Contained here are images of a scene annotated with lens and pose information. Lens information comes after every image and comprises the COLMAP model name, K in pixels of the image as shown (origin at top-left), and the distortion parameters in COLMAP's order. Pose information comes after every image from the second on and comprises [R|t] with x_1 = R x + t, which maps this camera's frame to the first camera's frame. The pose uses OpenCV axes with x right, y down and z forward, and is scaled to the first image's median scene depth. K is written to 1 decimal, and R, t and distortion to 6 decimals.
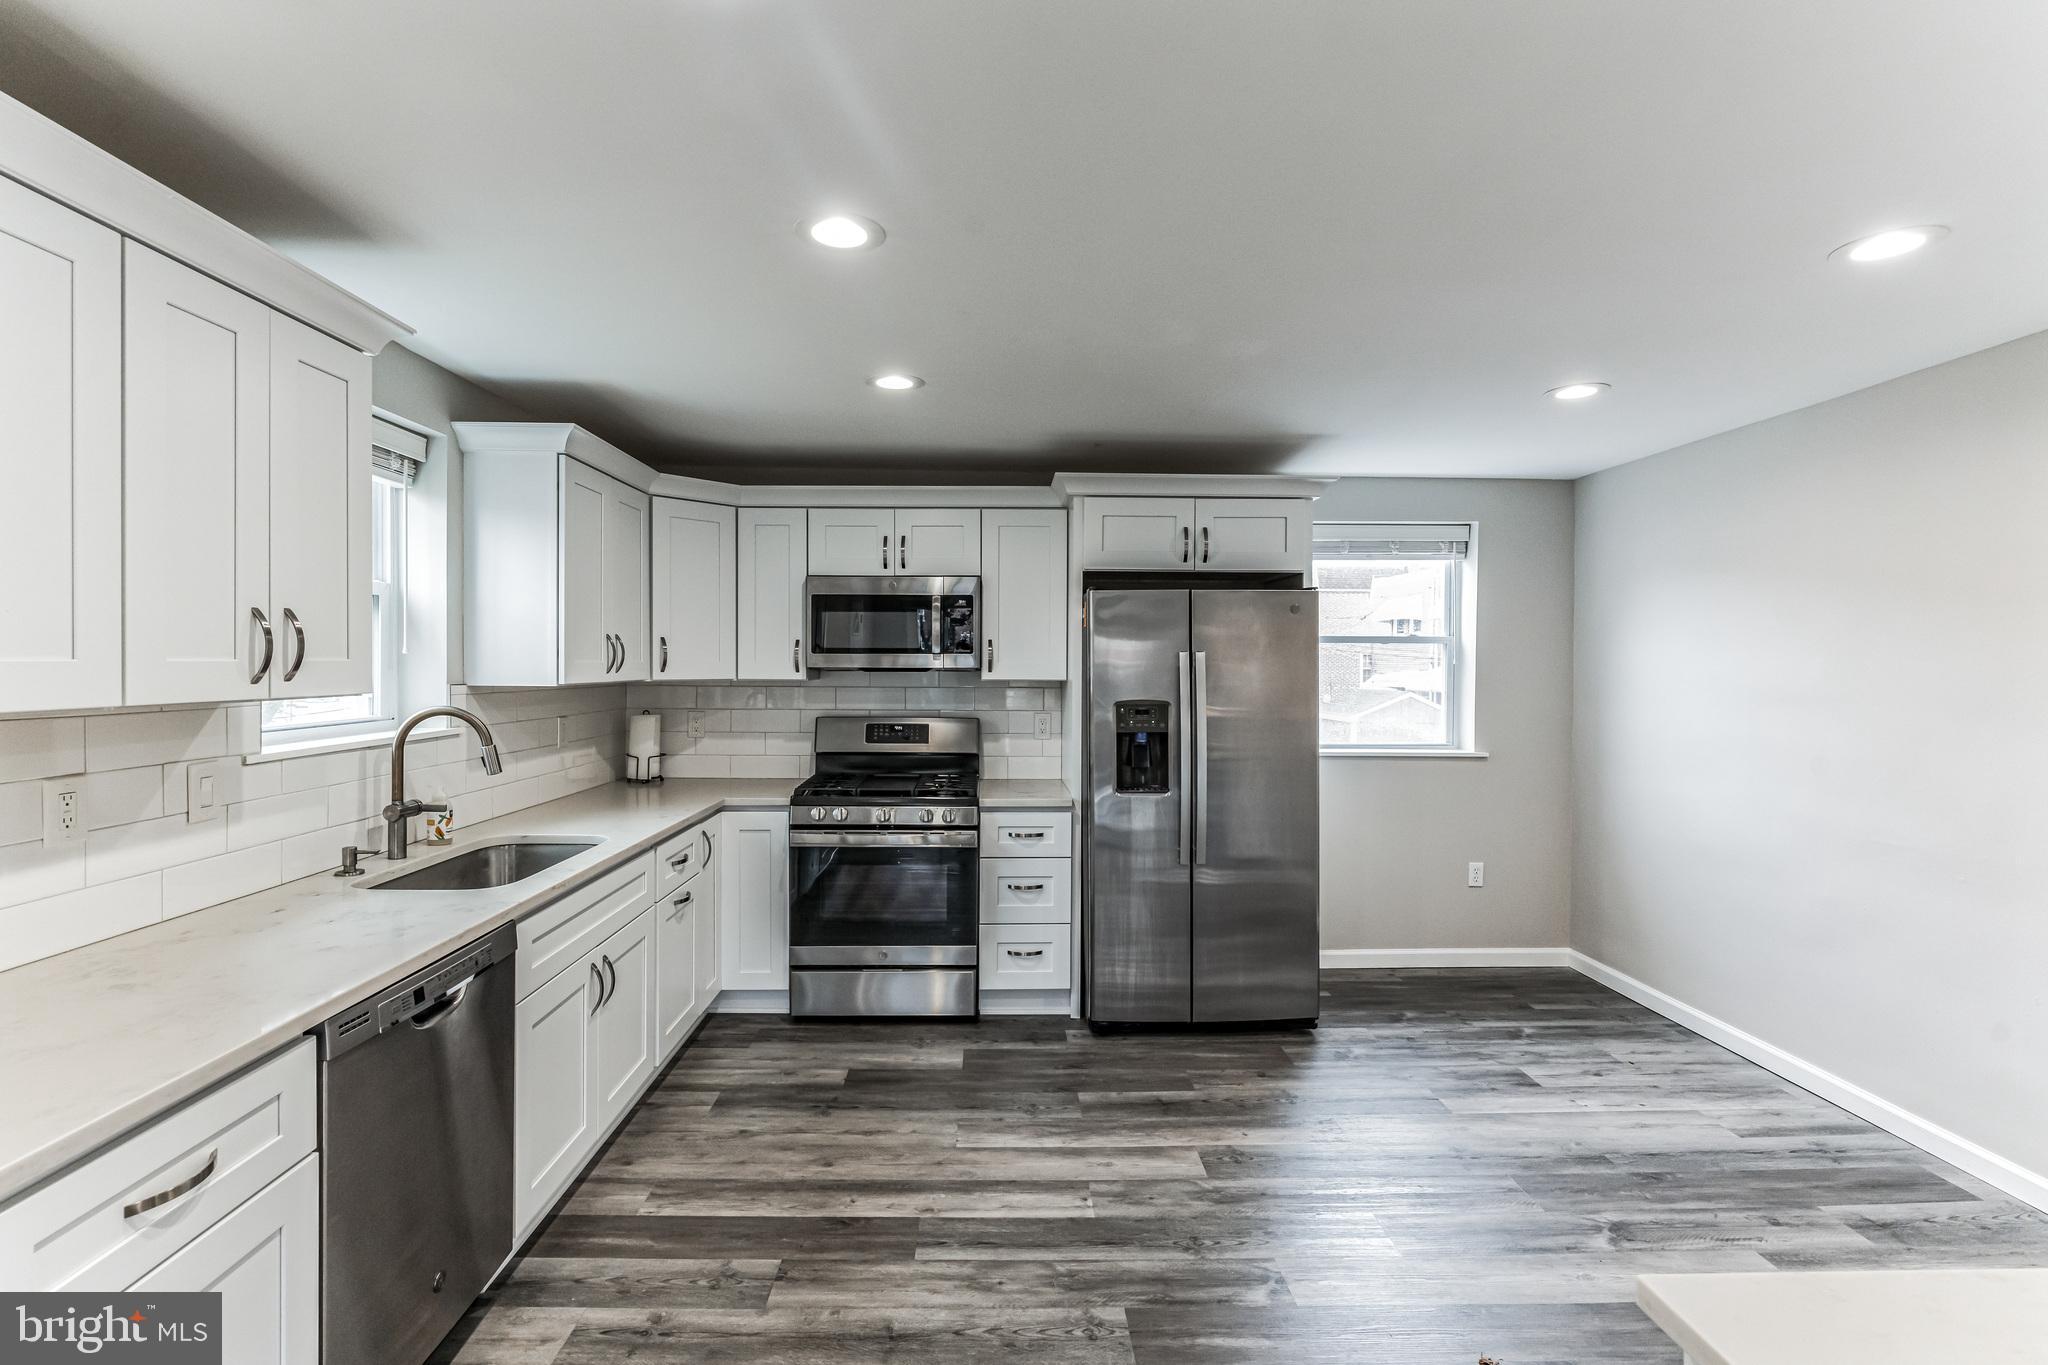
lens RADIAL K [[934.1, 0, 1012.6], [0, 934.1, 674.3], [0, 0, 1]] dist [-0.001852, 0.000093]
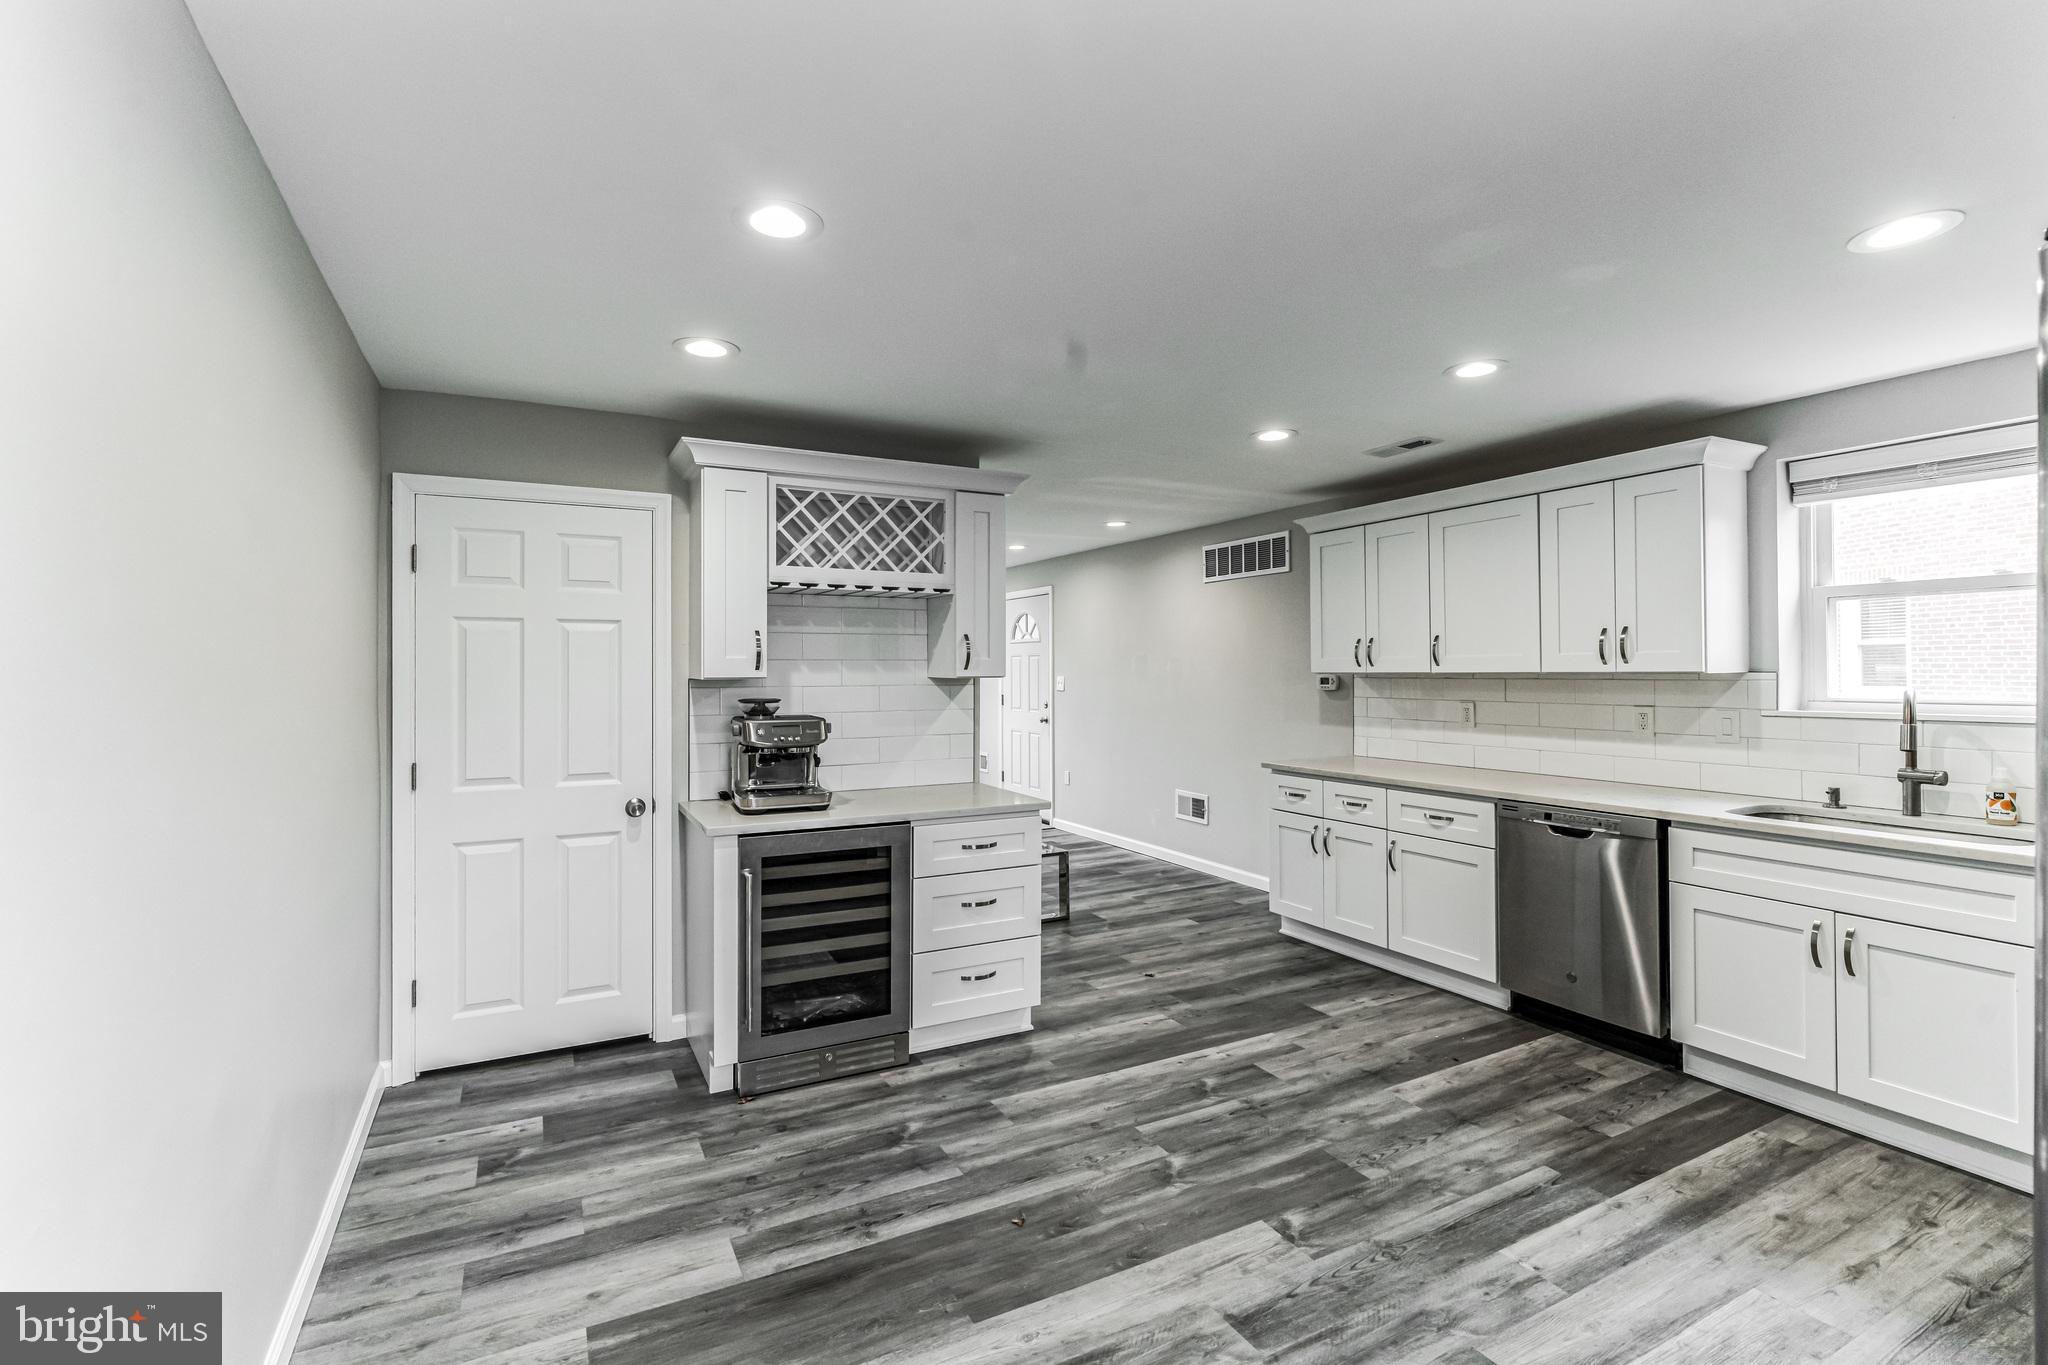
lens RADIAL K [[915.2, 0, 1009.1], [0, 915.2, 664.8], [0, 0, 1]] dist [-0.010398, 0.000533]
pose [[-0.897428, -0.002962, -0.441151, 0.842790], [-0.003911, 0.999992, 0.001242, 0.008297], [0.441143, 0.002840, -0.897432, 1.465816]]
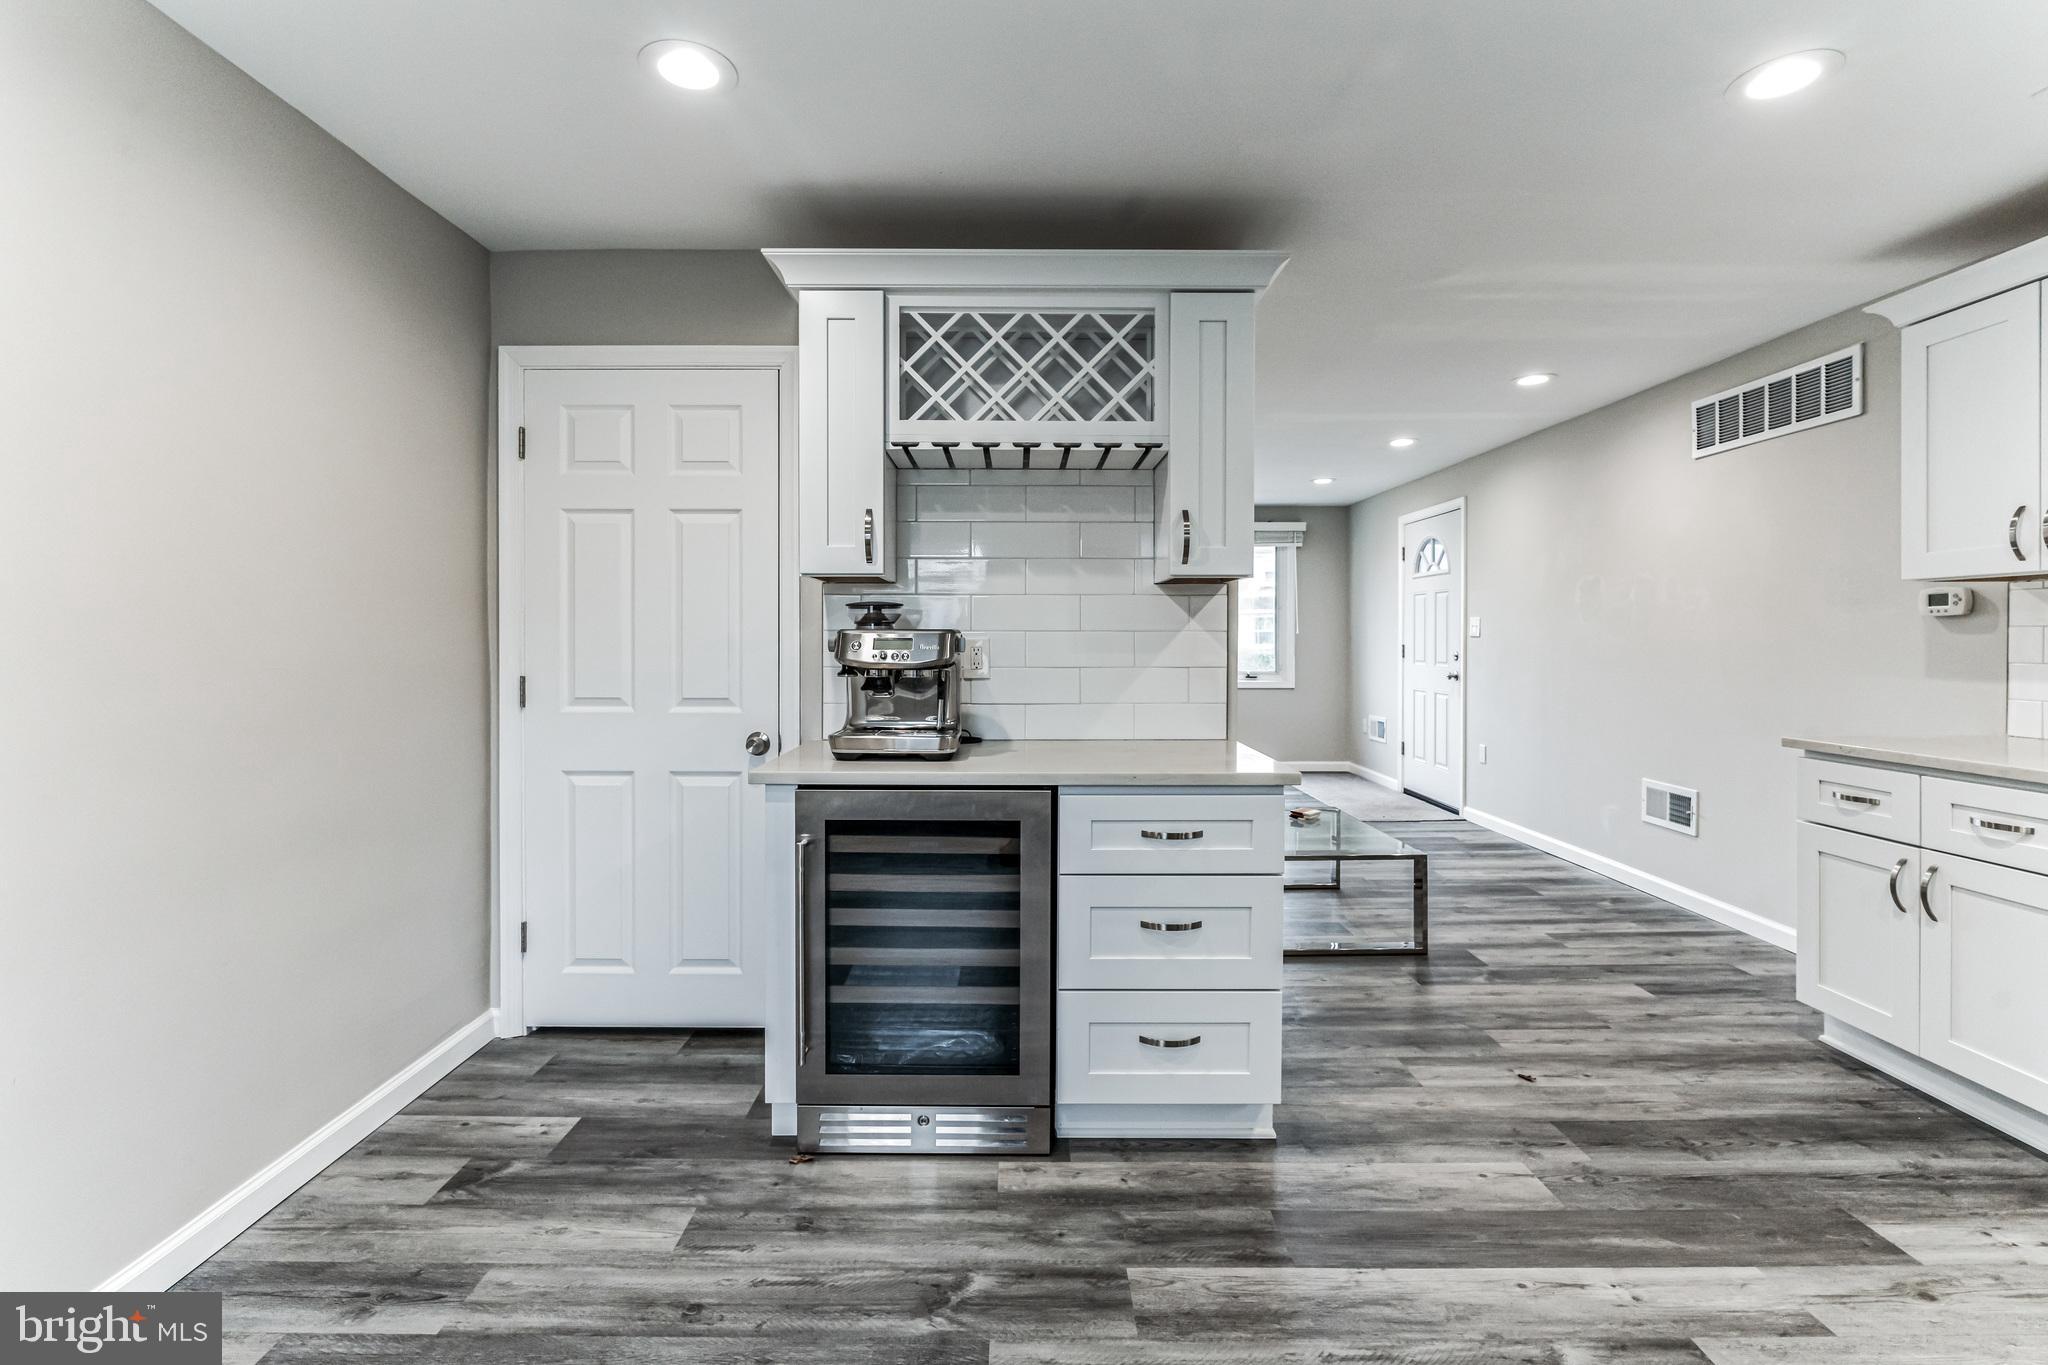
lens RADIAL K [[922.9, 0, 1017.1], [0, 922.9, 644.3], [0, 0, 1]] dist [-0.005336, 0.001134]
pose [[-0.999827, -0.003922, 0.018174, 0.440467], [-0.003621, 0.999856, 0.016575, 0.082523], [-0.018236, 0.016507, -0.999697, 1.114632]]
